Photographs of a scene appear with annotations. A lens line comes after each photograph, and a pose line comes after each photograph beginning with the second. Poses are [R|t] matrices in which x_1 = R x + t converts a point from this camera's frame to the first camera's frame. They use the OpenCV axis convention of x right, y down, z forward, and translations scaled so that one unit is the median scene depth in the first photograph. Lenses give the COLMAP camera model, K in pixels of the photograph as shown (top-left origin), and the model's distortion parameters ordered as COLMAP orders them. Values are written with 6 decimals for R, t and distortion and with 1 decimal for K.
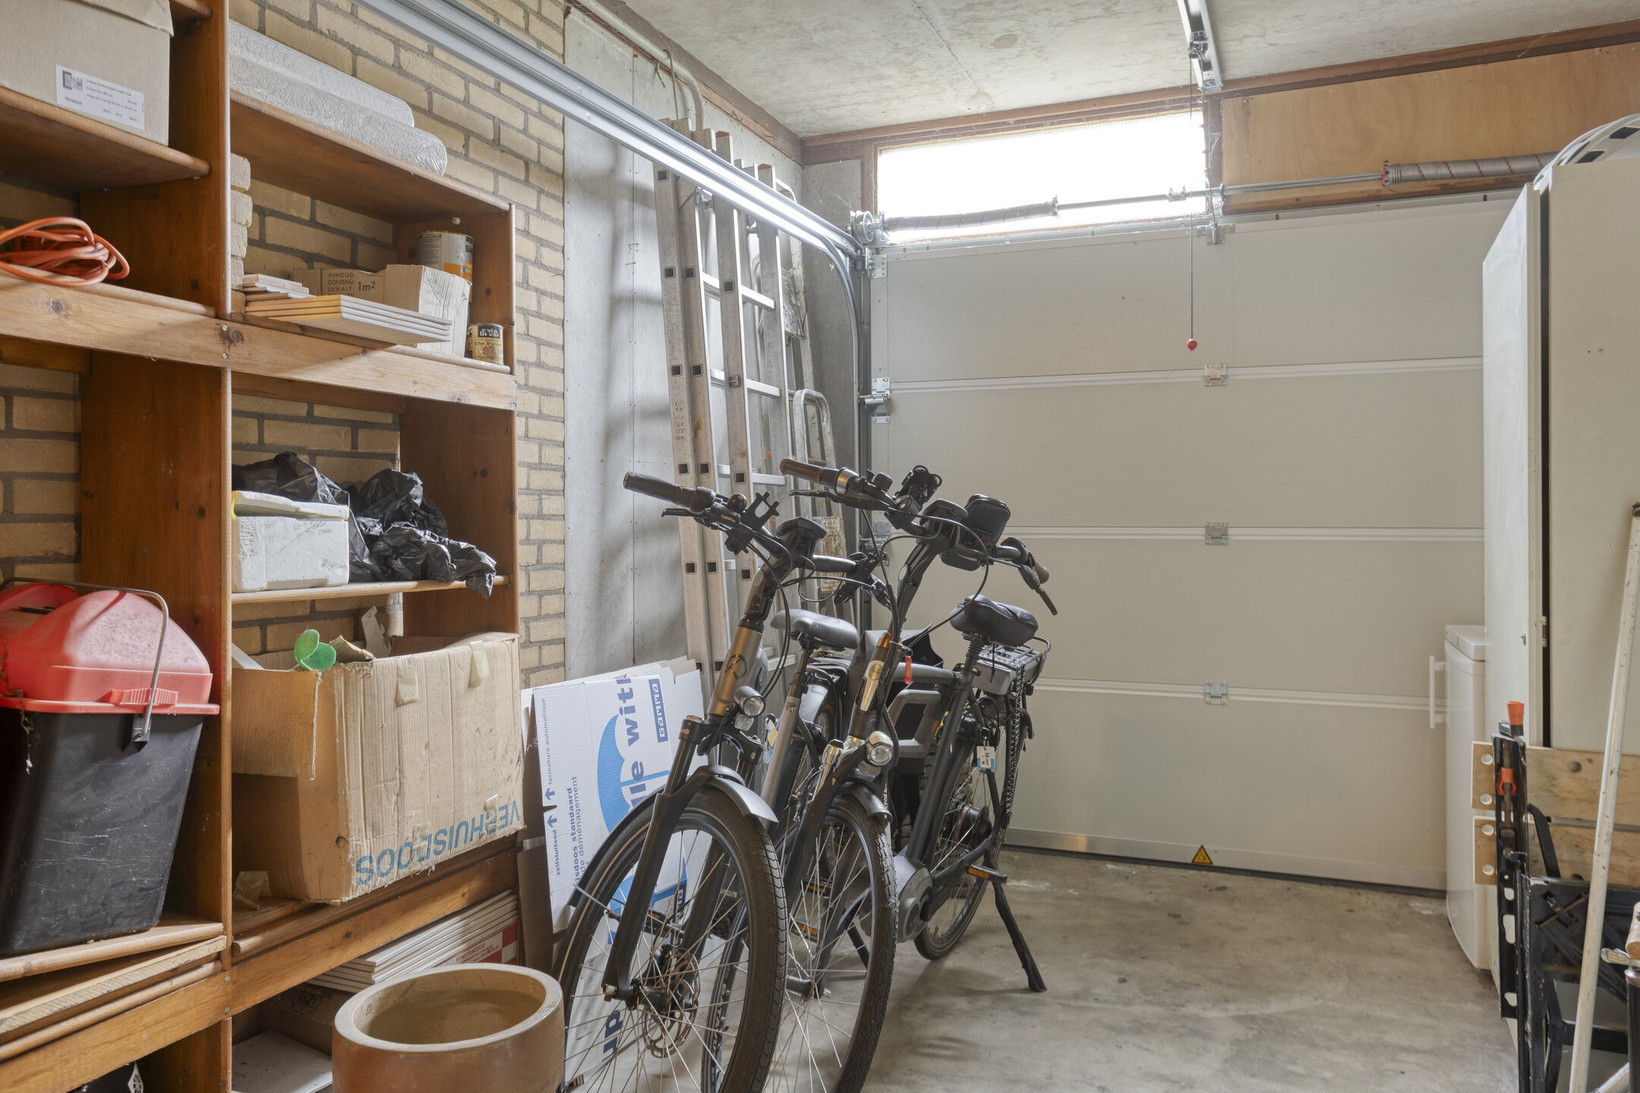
lens RADIAL K [[1175.1, 0, 819.7], [0, 1175.1, 512.1], [0, 0, 1]] dist [-0.000884, -0.000819]
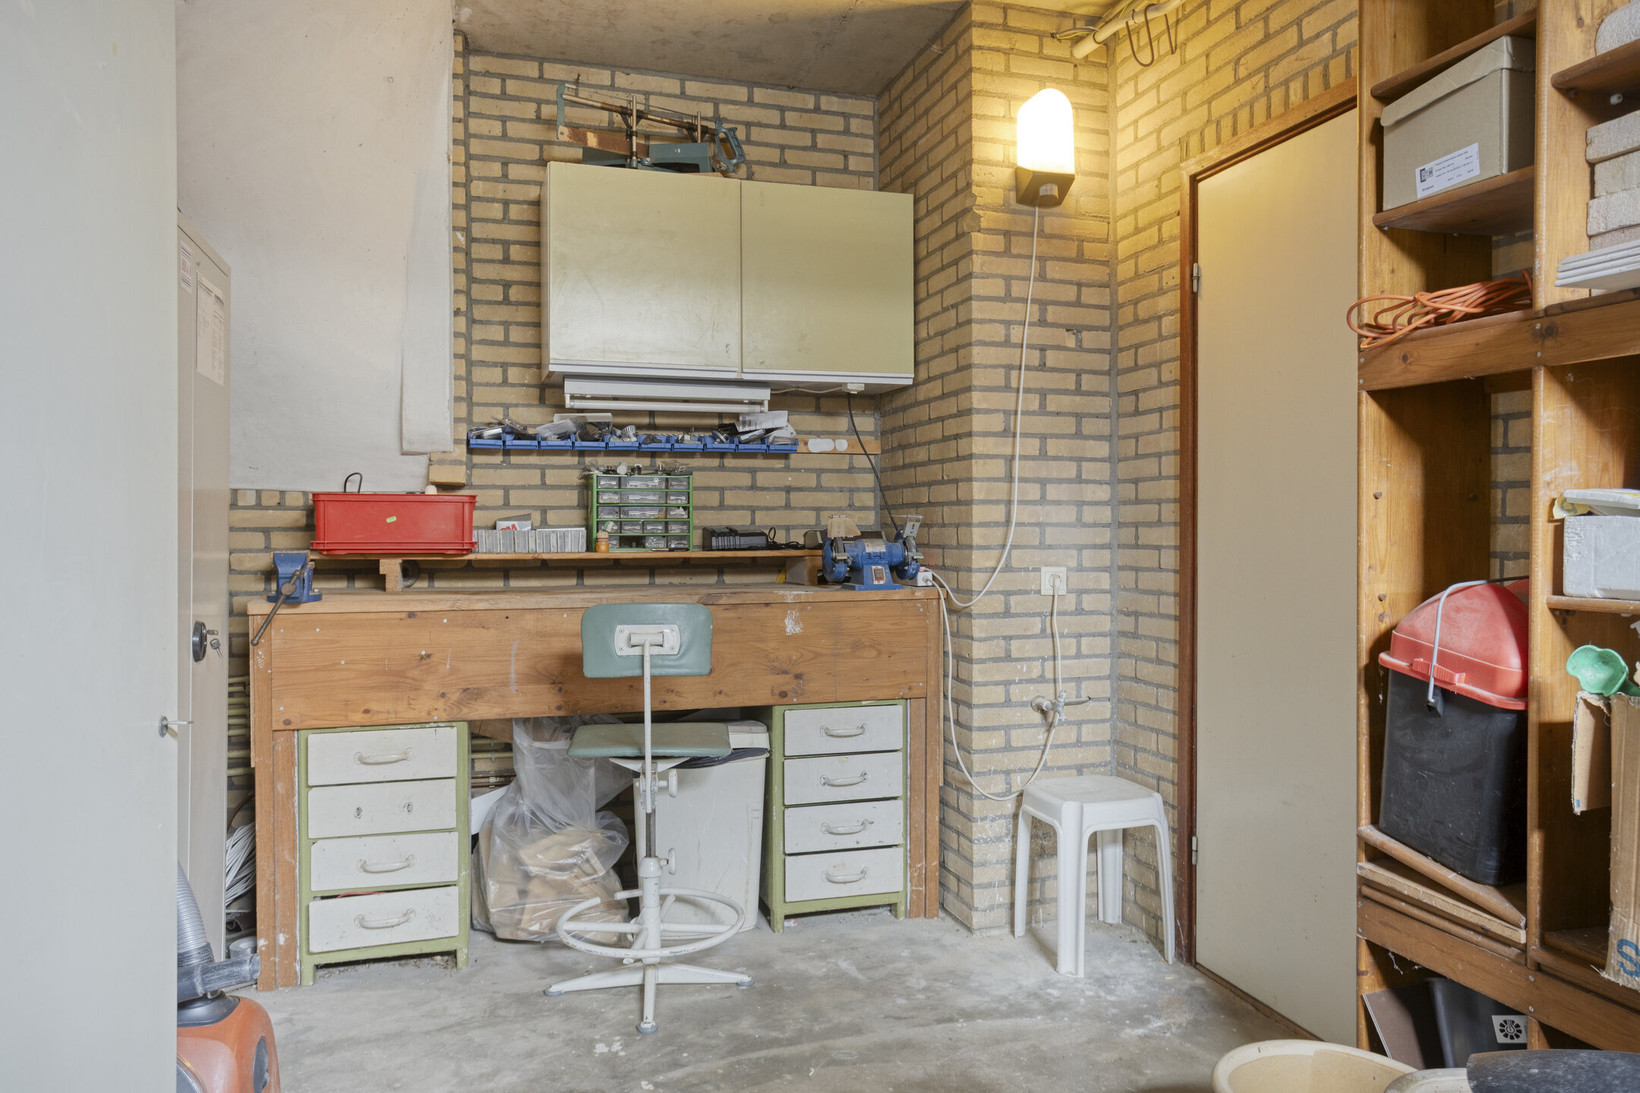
lens RADIAL K [[1133.7, 0, 820.0], [0, 1133.7, 546.5], [0, 0, 1]] dist [0.000785, 0.000535]
pose [[-0.774603, 0.011123, -0.632350, 0.593823], [0.004938, 0.999921, 0.011540, 0.015734], [0.632429, 0.005817, -0.774597, 1.412753]]
